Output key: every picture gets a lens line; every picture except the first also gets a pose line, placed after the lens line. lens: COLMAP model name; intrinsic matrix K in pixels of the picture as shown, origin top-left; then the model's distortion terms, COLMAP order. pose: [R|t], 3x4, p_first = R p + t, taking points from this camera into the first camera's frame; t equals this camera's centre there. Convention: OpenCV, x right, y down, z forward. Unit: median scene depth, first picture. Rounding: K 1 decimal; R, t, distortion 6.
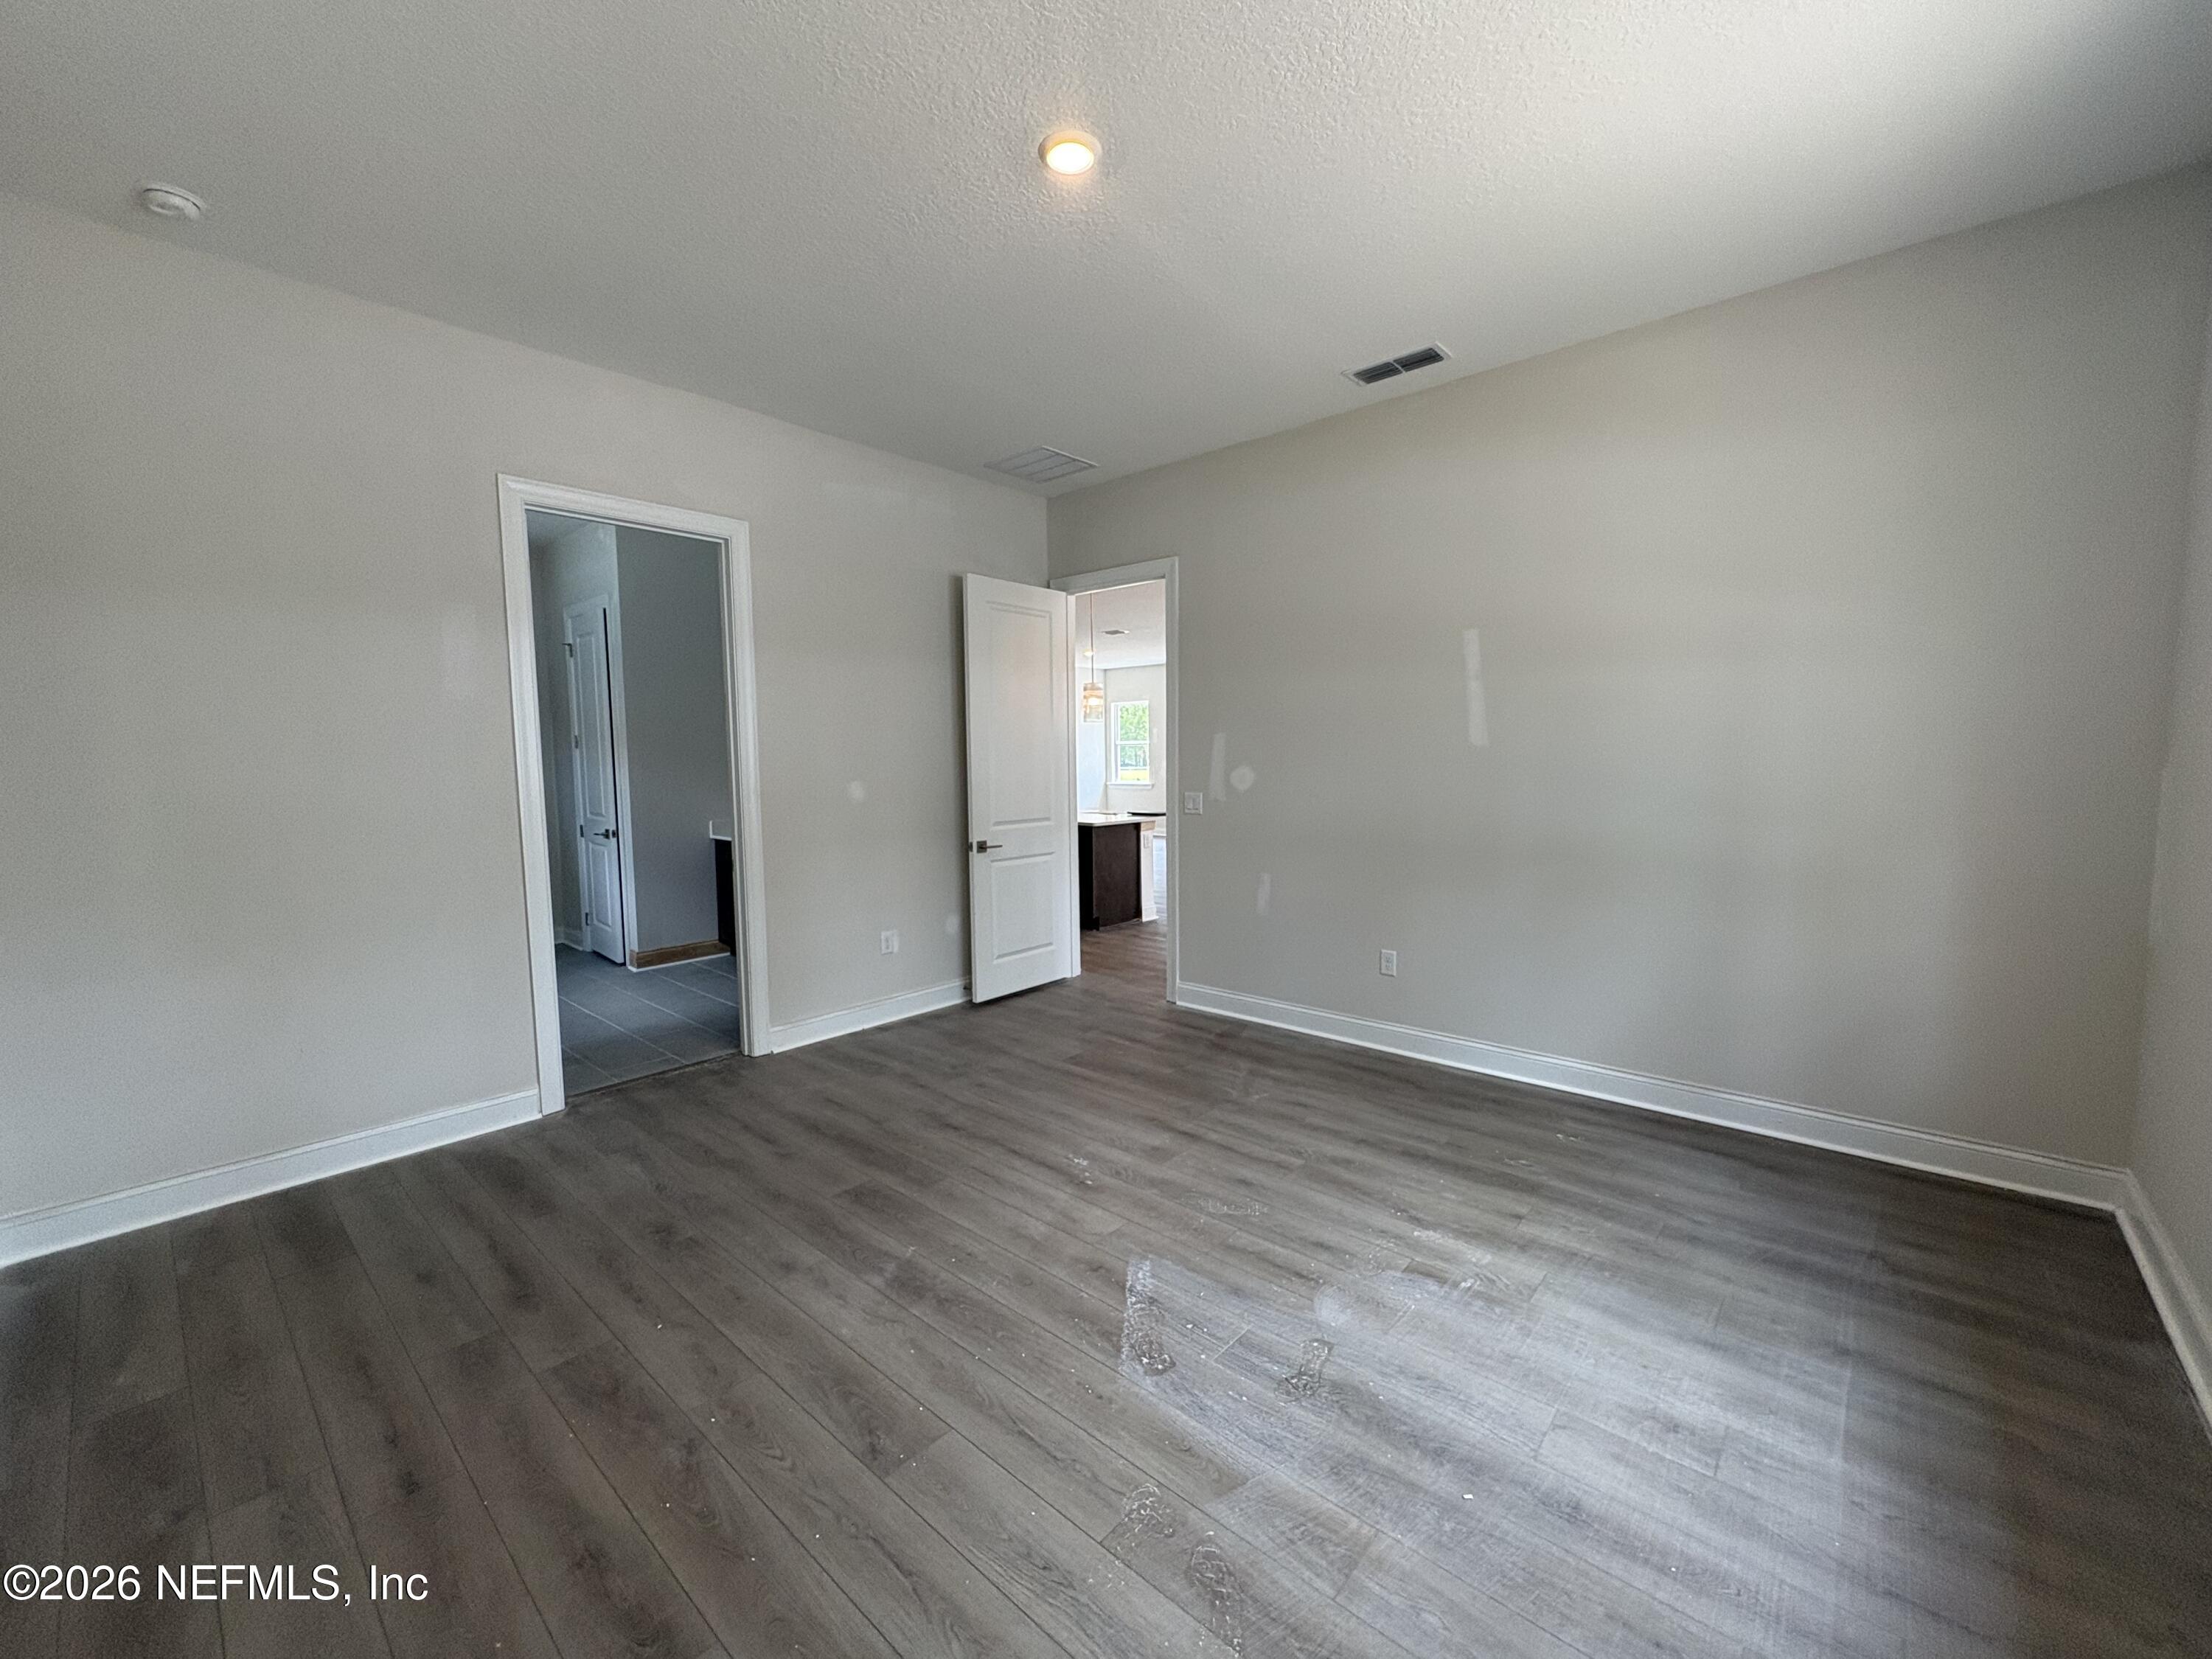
lens RADIAL K [[882.8, 0, 1108.4], [0, 882.8, 829.2], [0, 0, 1]] dist [0.002258, -0.000534]
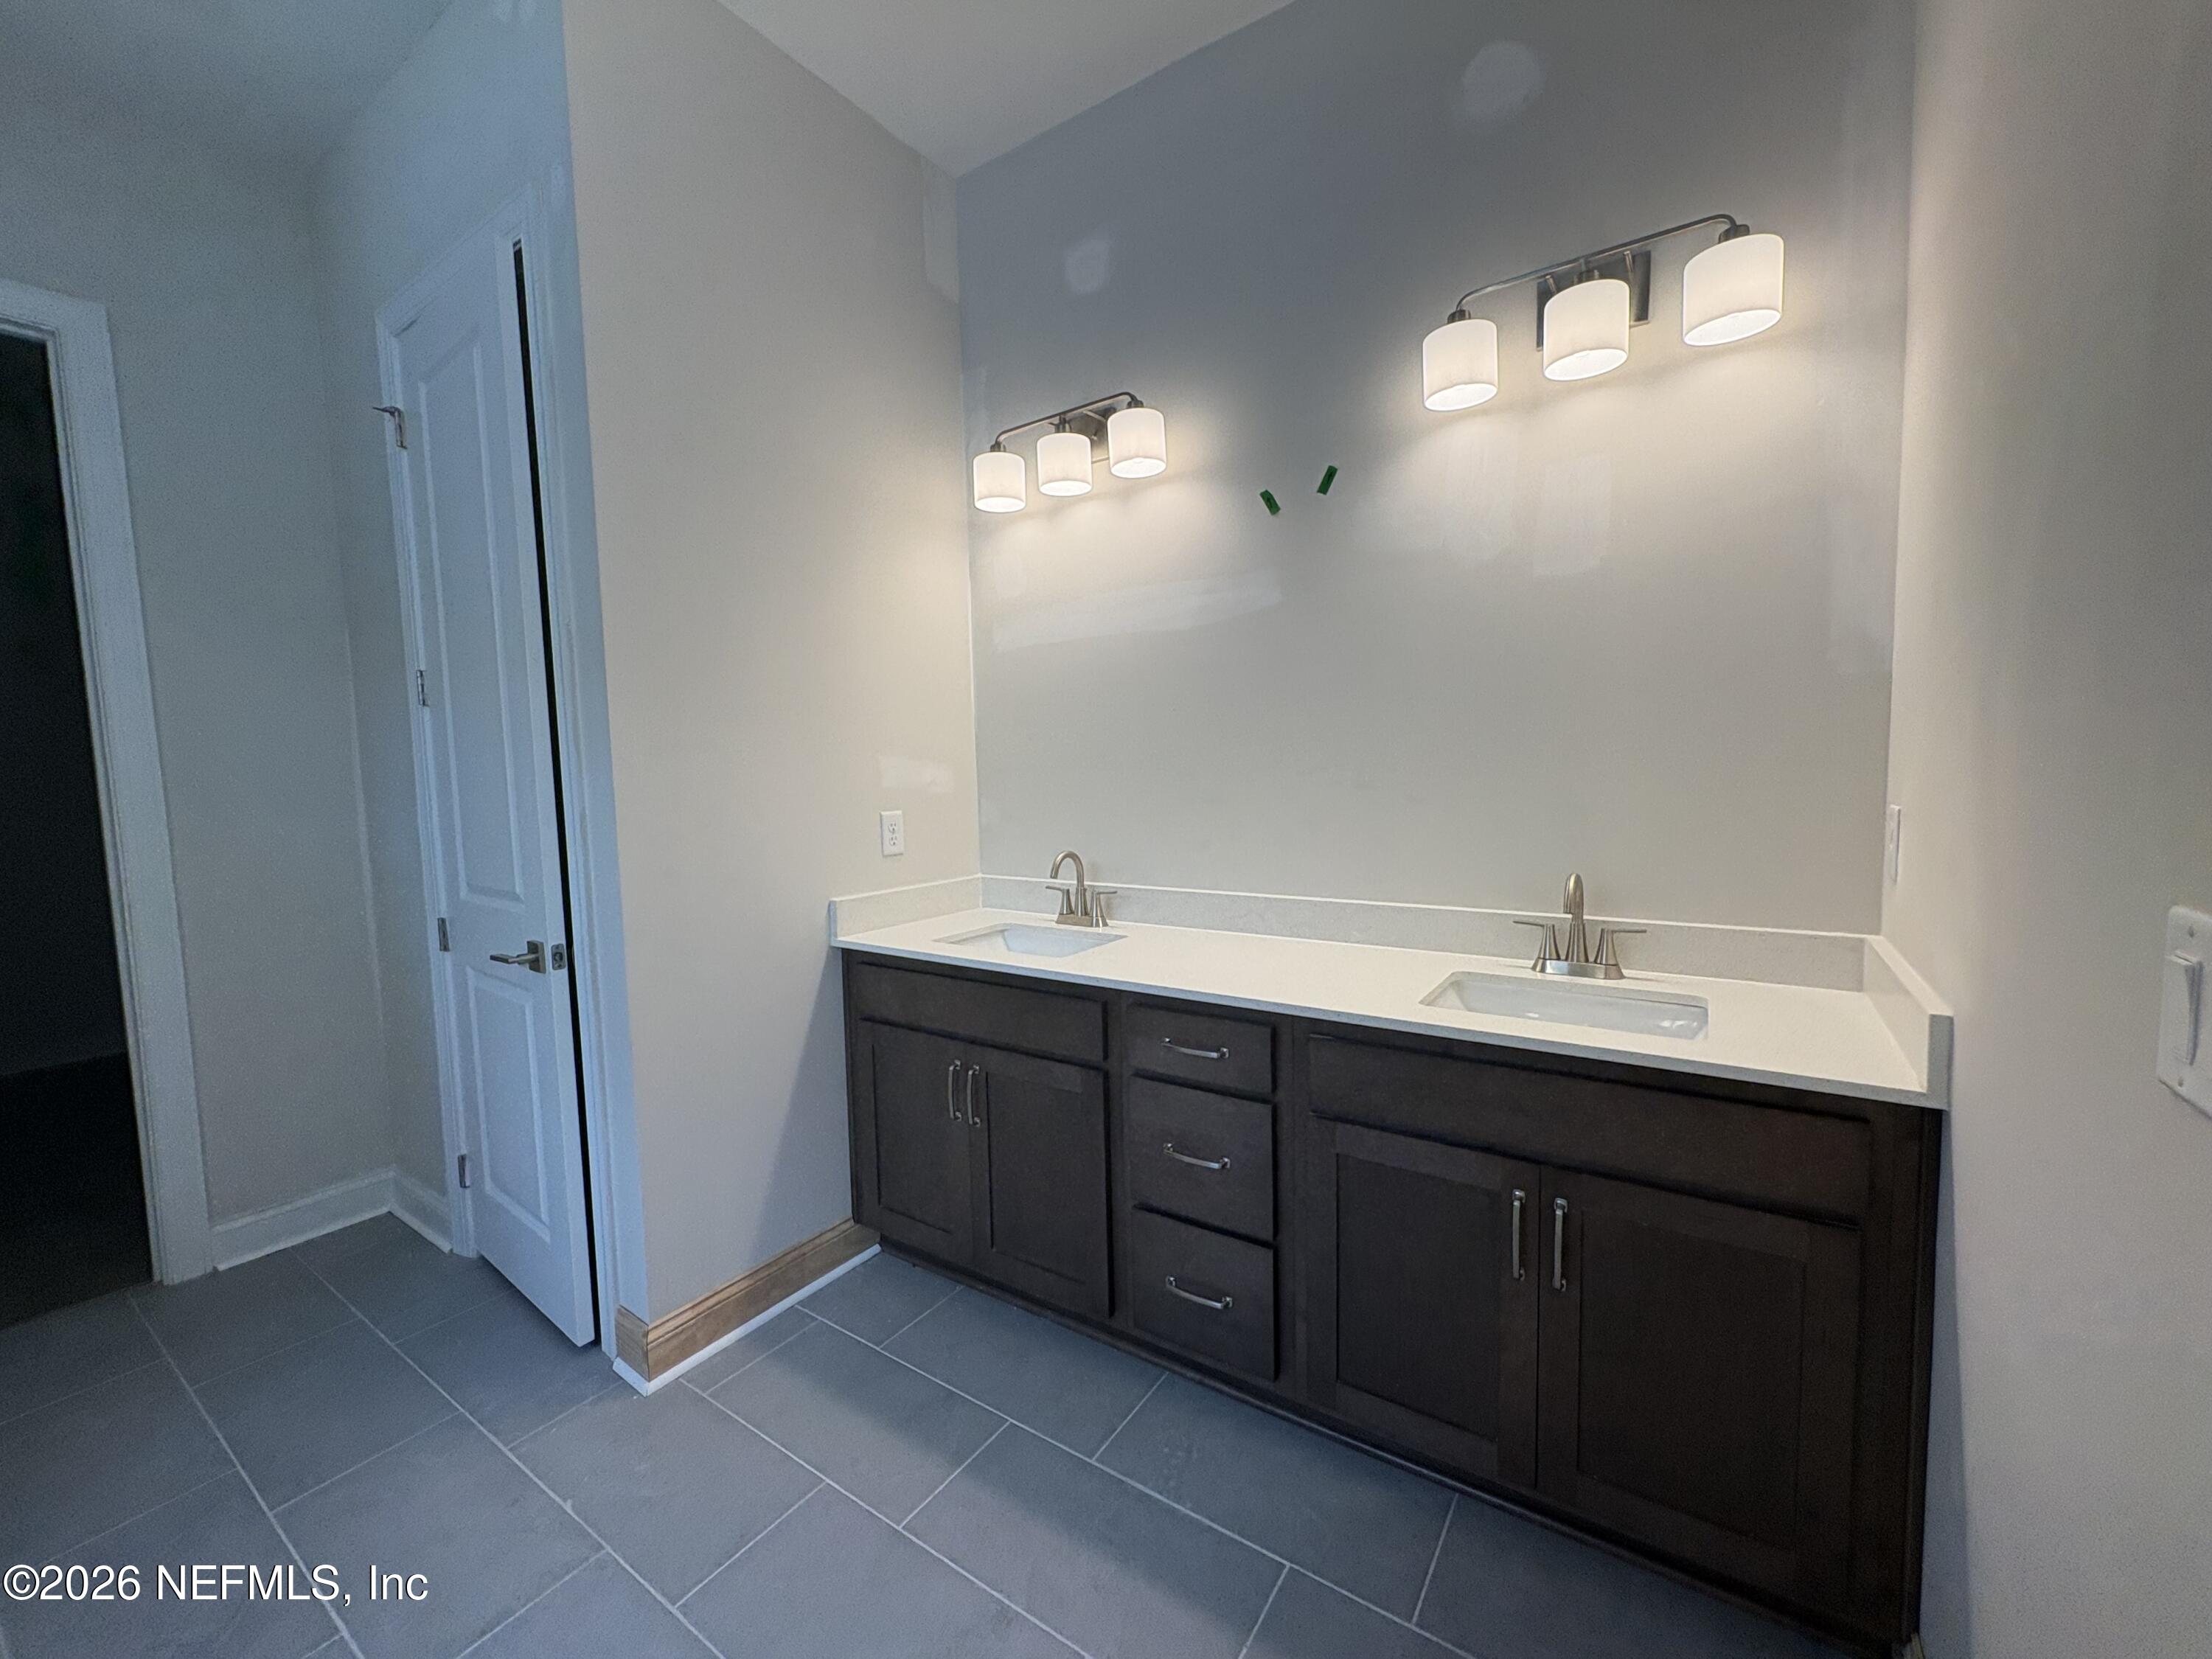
lens RADIAL K [[882.8, 0, 1103.9], [0, 882.8, 830.7], [0, 0, 1]] dist [0.002258, -0.000534]
pose [[0.990621, -0.019946, 0.135176, -0.378170], [0.020713, 0.999776, -0.004272, -0.033709], [-0.135061, 0.007032, 0.990812, 0.607991]]
